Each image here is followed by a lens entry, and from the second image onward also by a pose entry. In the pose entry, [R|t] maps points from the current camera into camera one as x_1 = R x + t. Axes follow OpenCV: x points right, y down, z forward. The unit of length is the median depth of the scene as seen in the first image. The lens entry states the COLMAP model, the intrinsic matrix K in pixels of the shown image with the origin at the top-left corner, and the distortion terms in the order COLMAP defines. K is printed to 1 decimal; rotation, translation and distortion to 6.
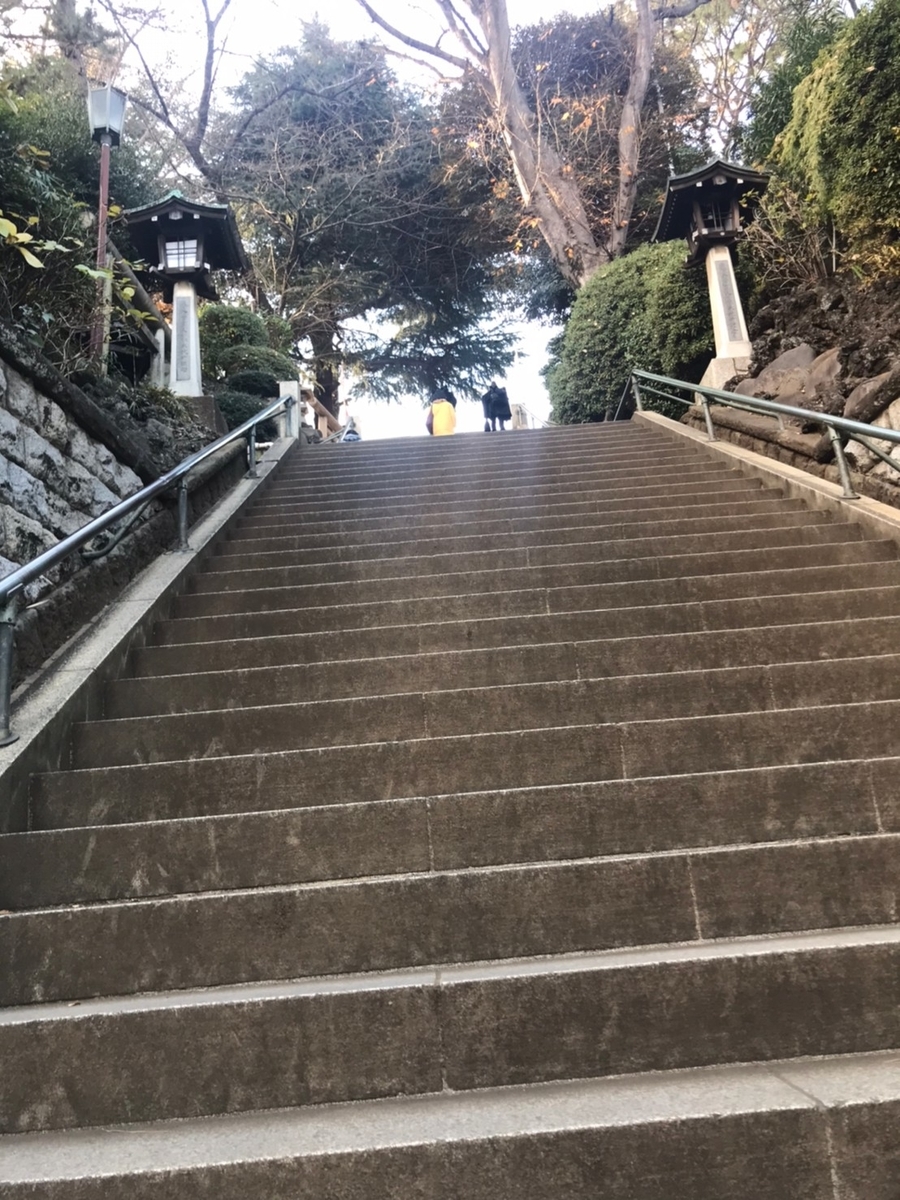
lens RADIAL K [[967.3, 0, 450.0], [0, 967.3, 600.0], [0, 0, 1]] dist [0.007793, 0.005653]
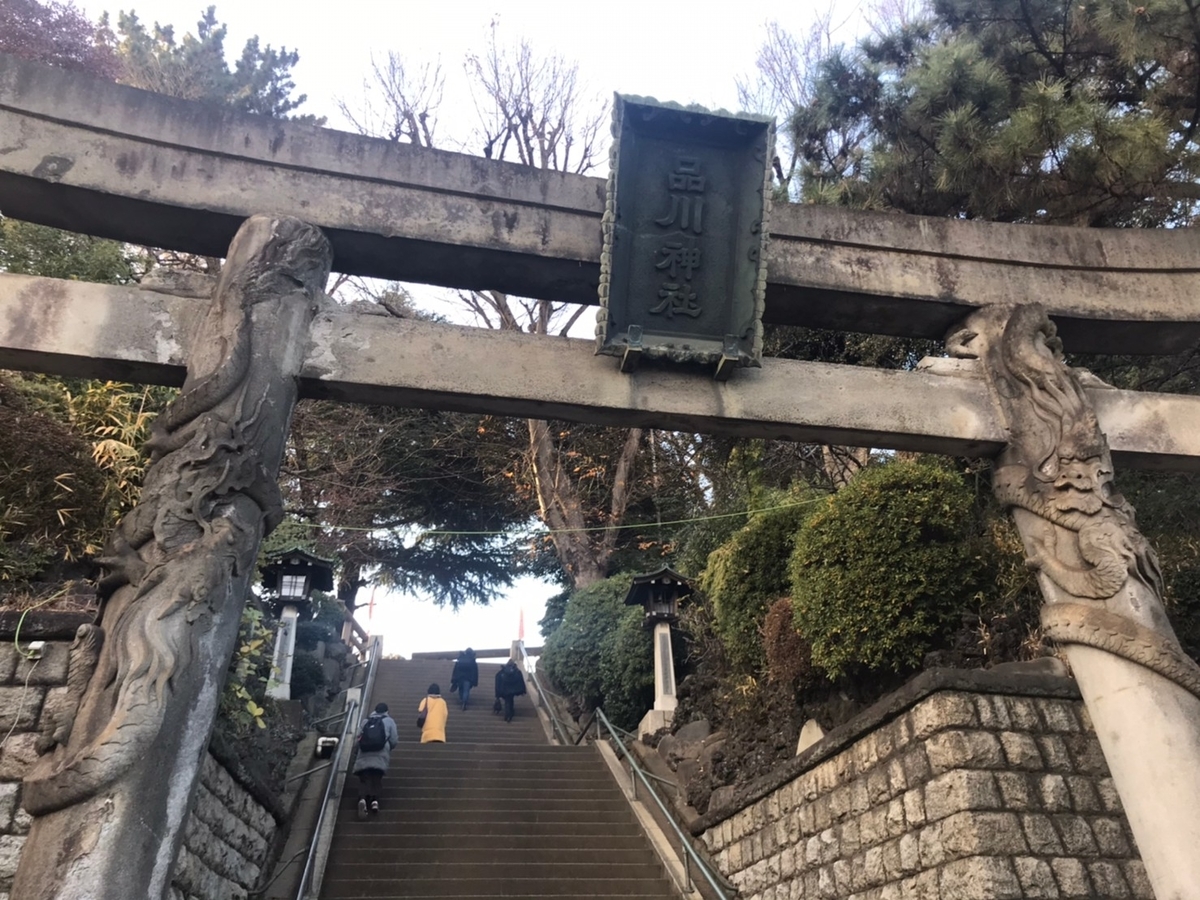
lens RADIAL K [[967.3, 0, 600.0], [0, 967.3, 450.0], [0, 0, 1]] dist [0.007793, 0.005653]
pose [[0.980216, 0.143909, 0.135895, -0.057515], [-0.098274, 0.949815, -0.296973, -0.167124], [-0.171812, 0.277743, 0.945166, -0.461084]]
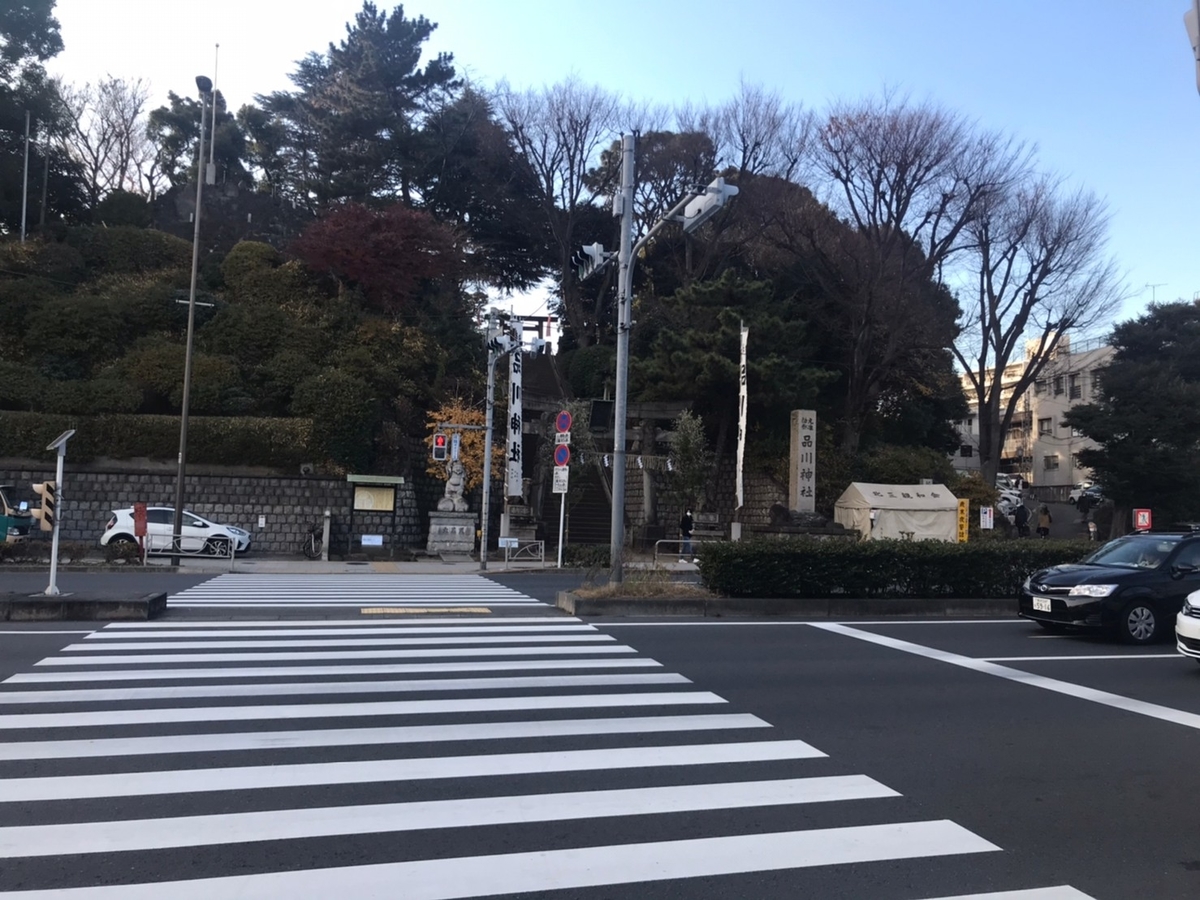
lens RADIAL K [[967.3, 0, 600.0], [0, 967.3, 450.0], [0, 0, 1]] dist [0.007793, 0.005653]
pose [[0.967644, 0.119403, 0.222280, -0.753389], [-0.164358, 0.966687, 0.196219, -0.993178], [-0.191446, -0.226403, 0.955034, -3.503925]]
